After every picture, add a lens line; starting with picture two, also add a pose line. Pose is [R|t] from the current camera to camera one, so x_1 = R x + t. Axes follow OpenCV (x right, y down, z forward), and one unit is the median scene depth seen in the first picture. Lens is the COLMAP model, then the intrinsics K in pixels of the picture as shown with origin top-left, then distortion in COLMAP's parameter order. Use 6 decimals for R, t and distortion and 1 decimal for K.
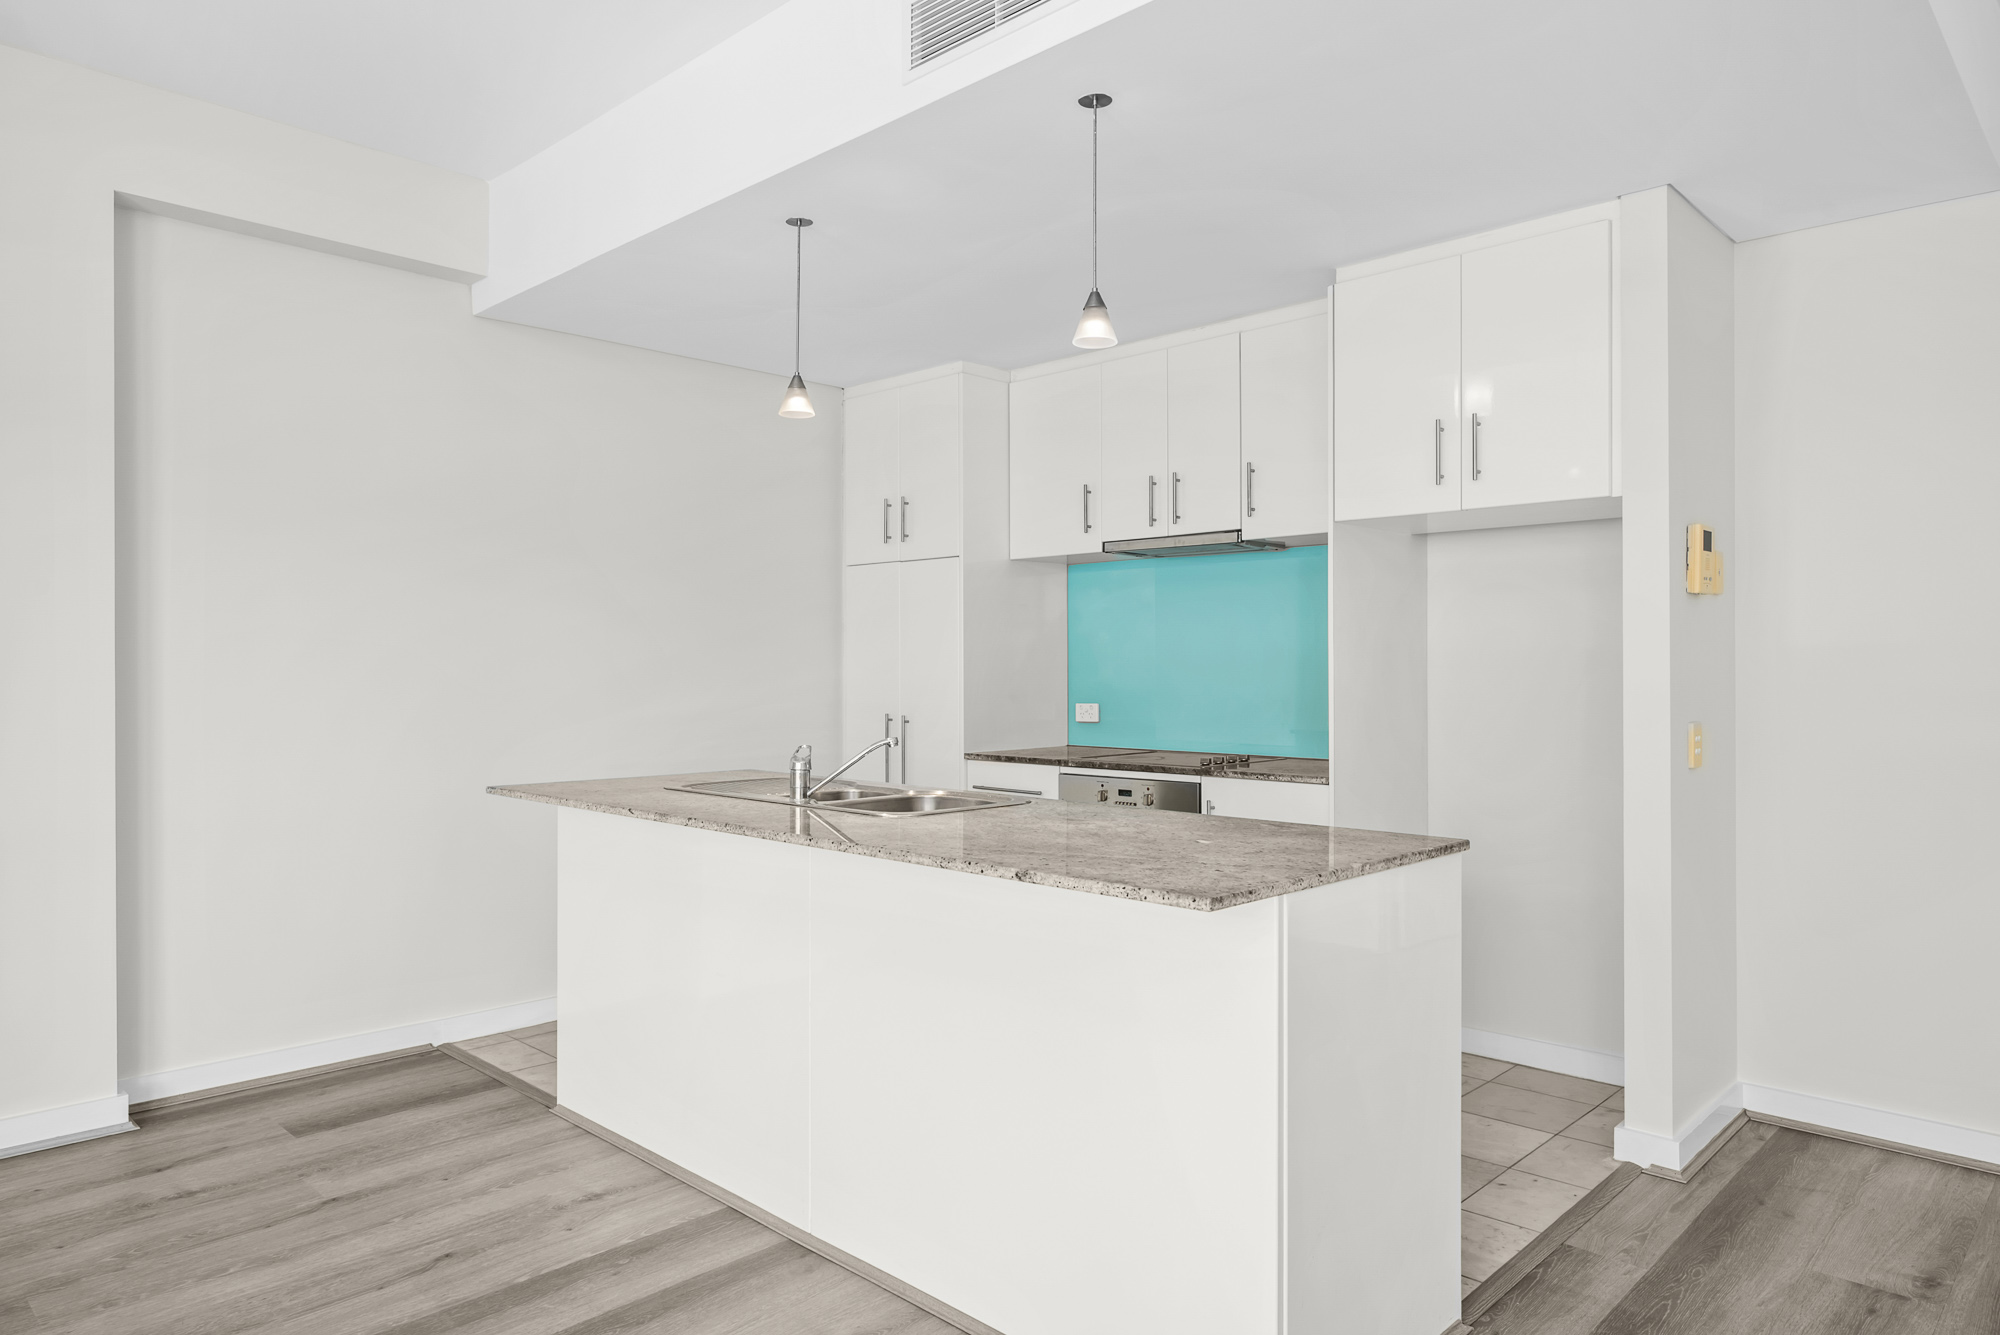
lens RADIAL K [[1244.8, 0, 997.2], [0, 1244.8, 669.9], [0, 0, 1]] dist [-0.005306, 0.001404]
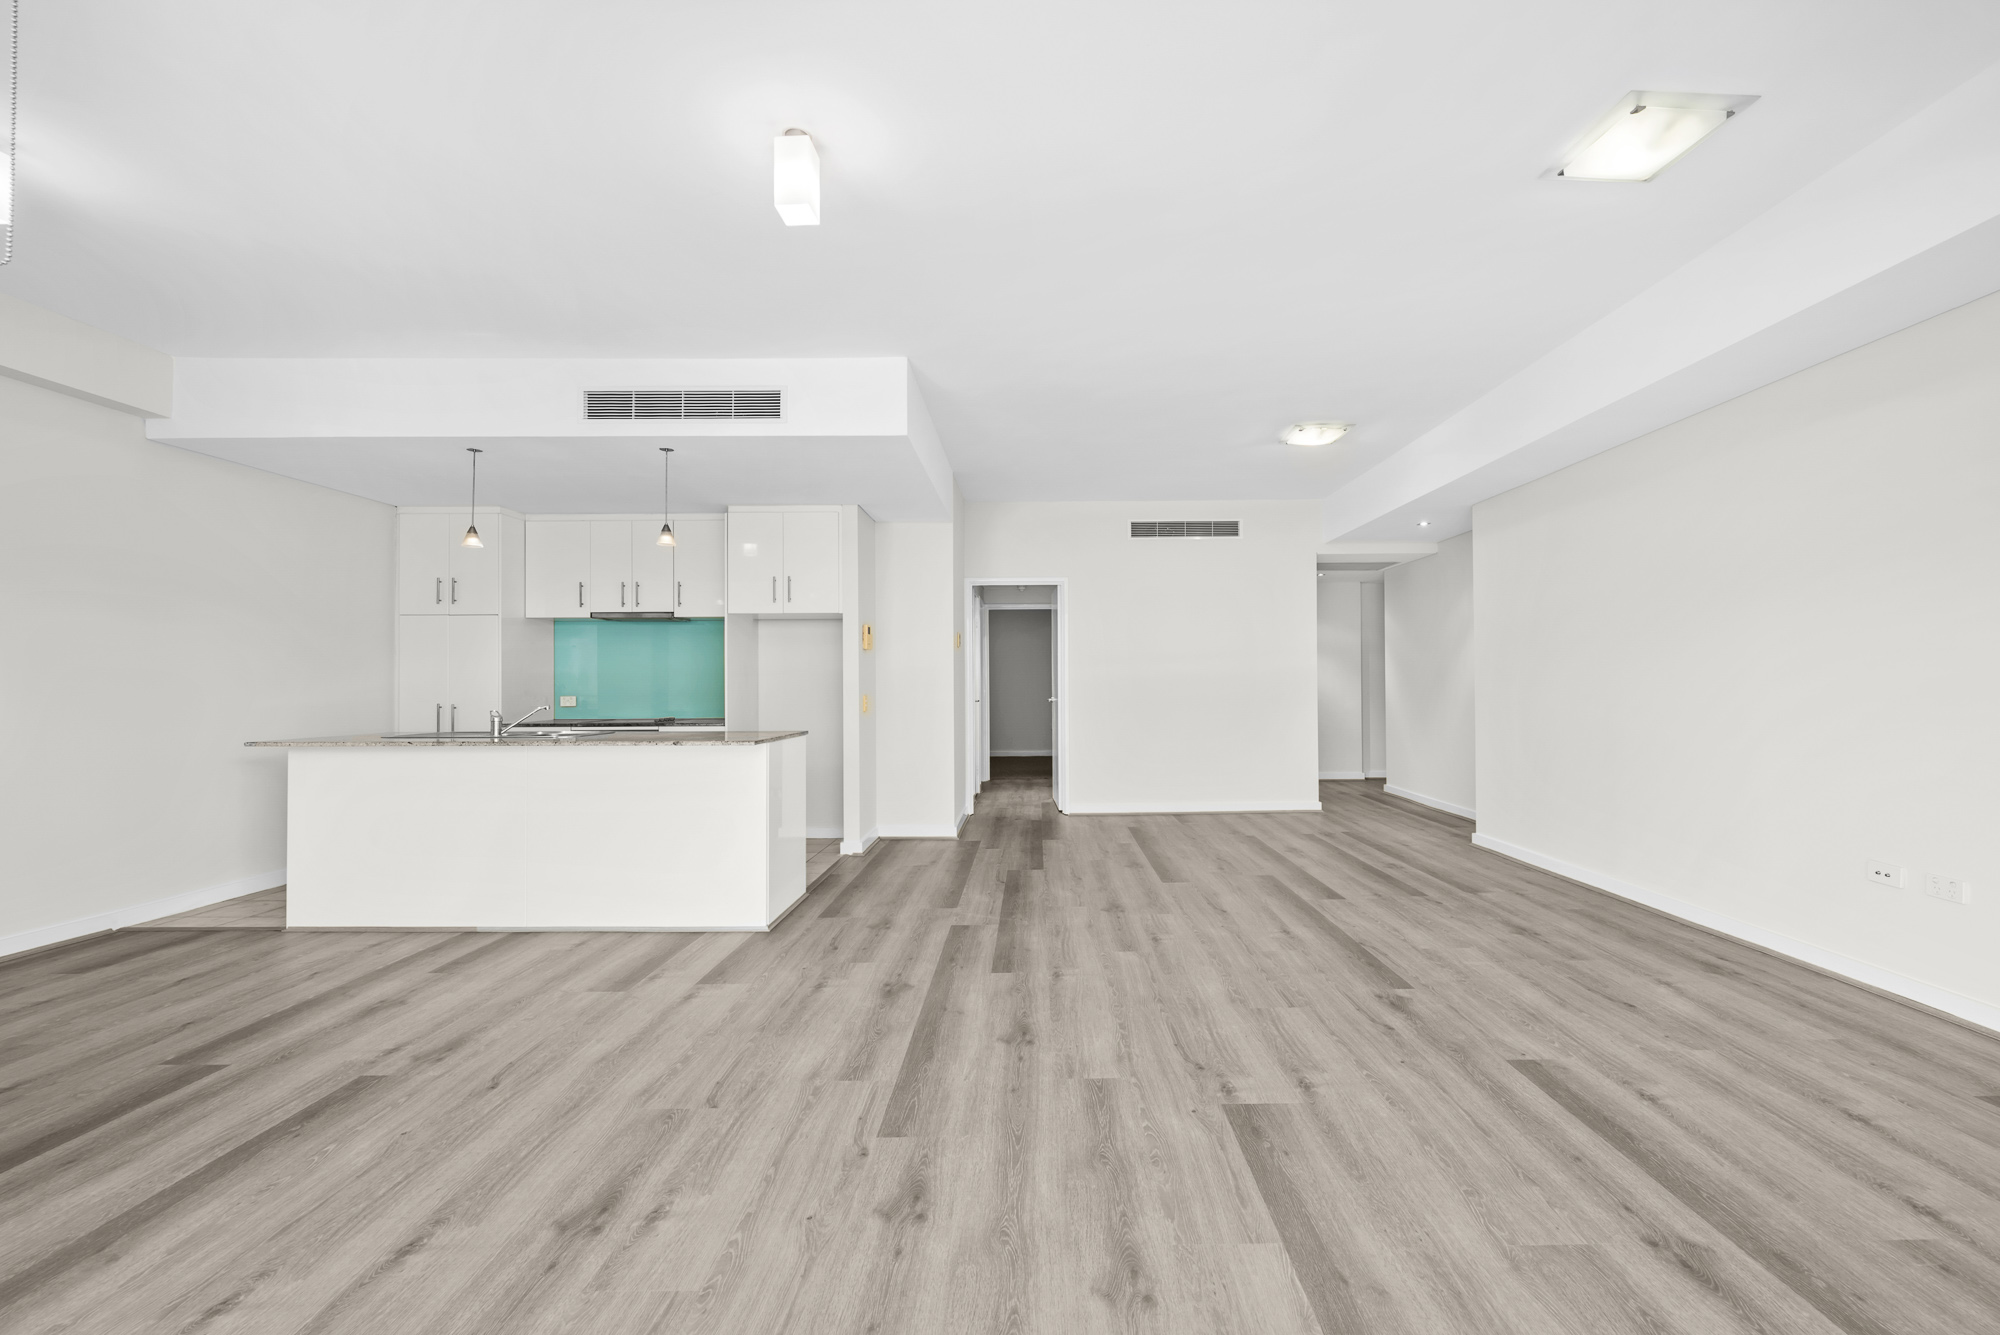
lens RADIAL K [[804.3, 0, 1041.5], [0, 804.3, 669.8], [0, 0, 1]] dist [-0.000416, -0.000088]
pose [[0.714169, 0.010170, 0.699899, -0.371662], [0.004815, 0.999799, -0.019441, 0.019684], [-0.699956, 0.017254, 0.713977, -0.503824]]
